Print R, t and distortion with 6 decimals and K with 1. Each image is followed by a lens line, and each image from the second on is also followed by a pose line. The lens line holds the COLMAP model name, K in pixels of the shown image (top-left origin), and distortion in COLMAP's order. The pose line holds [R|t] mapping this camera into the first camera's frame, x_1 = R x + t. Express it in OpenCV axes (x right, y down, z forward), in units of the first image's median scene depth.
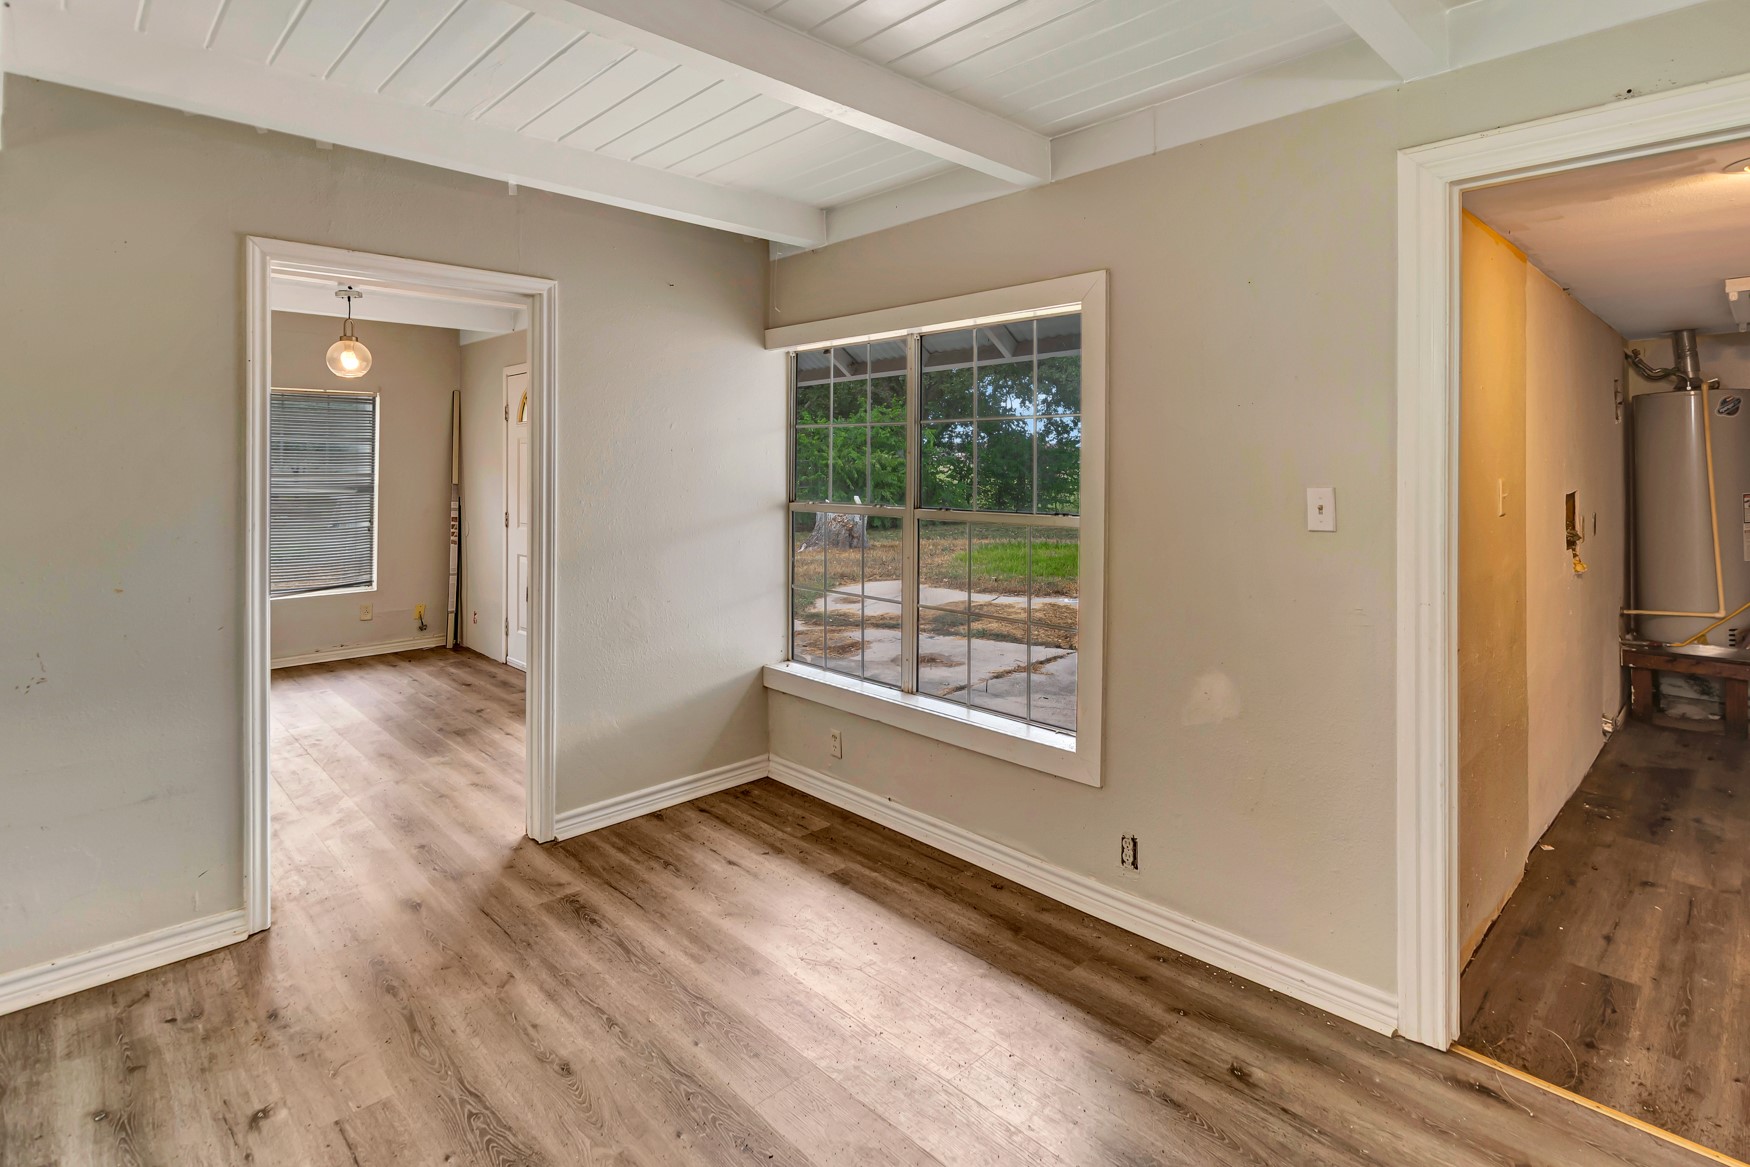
lens RADIAL K [[921.9, 0, 884.2], [0, 921.9, 470.6], [0, 0, 1]] dist [0.003291, 0.000552]
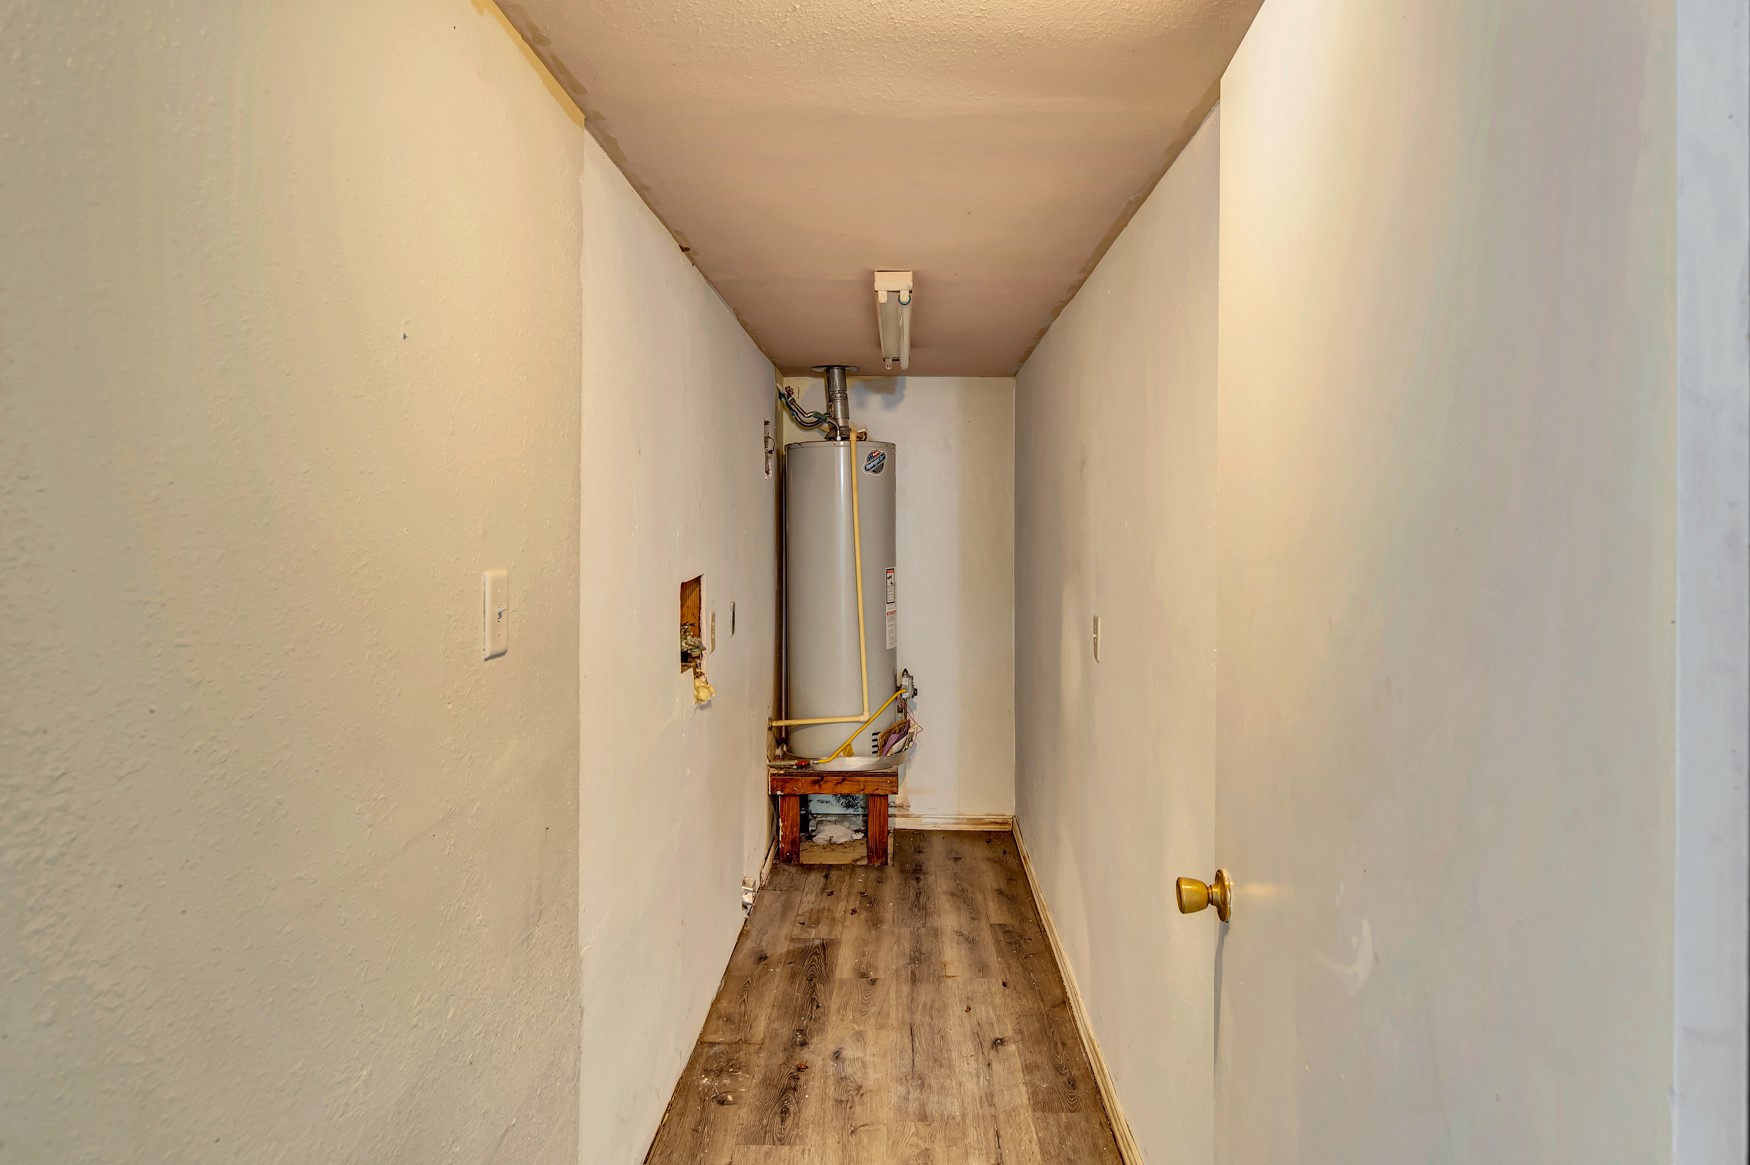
lens RADIAL K [[957.1, 0, 873.7], [0, 957.1, 581.5], [0, 0, 1]] dist [-0.000370, -0.000032]
pose [[0.735993, -0.026945, 0.676453, 0.332268], [-0.009225, 0.998716, 0.049818, -0.006011], [-0.676927, -0.042906, 0.734799, 0.368641]]
